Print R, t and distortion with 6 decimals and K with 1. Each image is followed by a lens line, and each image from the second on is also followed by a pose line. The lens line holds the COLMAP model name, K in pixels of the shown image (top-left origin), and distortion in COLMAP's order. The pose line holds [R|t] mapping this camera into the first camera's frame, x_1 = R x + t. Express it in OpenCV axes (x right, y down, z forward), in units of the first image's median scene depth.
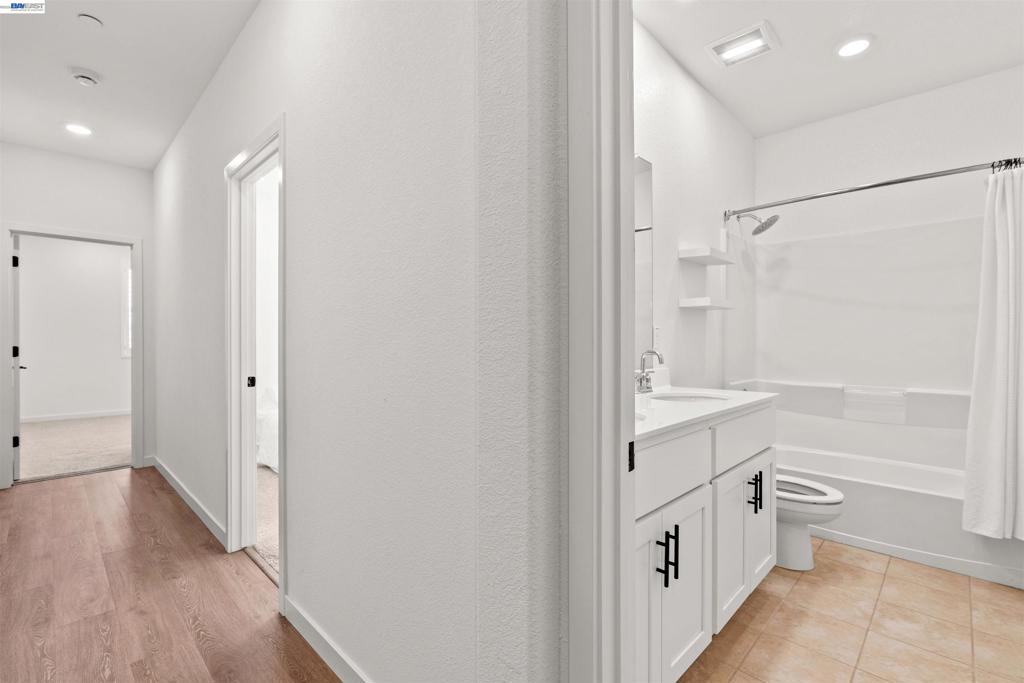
lens RADIAL K [[460.1, 0, 508.3], [0, 460.1, 337.1], [0, 0, 1]] dist [0.001663, 0.000764]
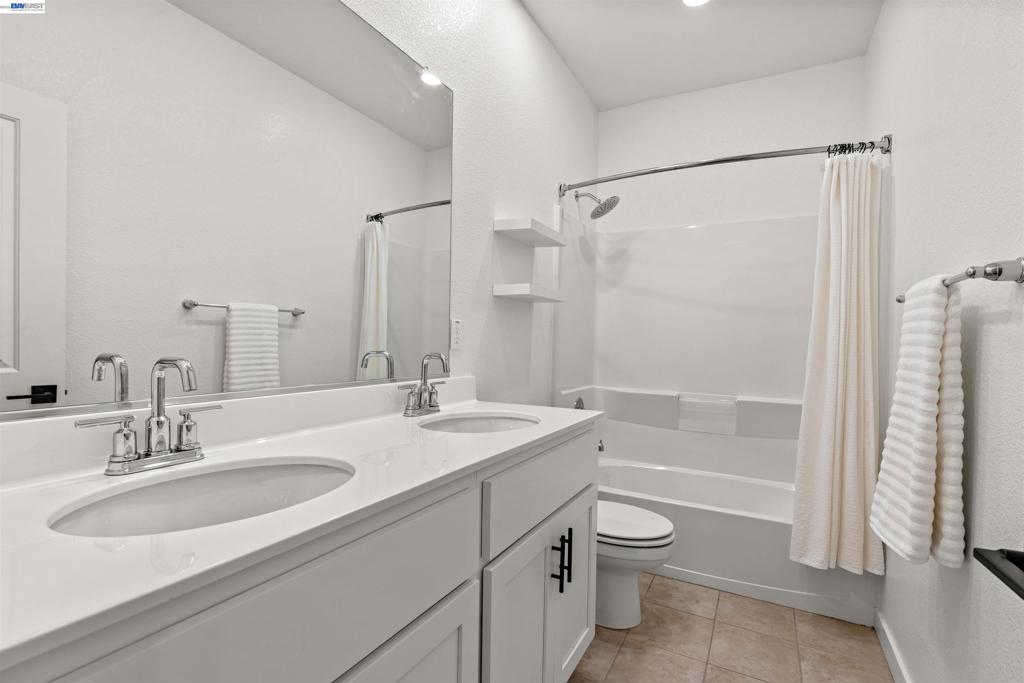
lens RADIAL K [[460.1, 0, 508.3], [0, 460.1, 337.1], [0, 0, 1]] dist [0.001663, 0.000764]
pose [[0.964468, 0.022618, 0.263228, 0.212269], [-0.023641, 0.999720, 0.000722, 0.002898], [-0.263138, -0.006919, 0.964733, 0.280964]]
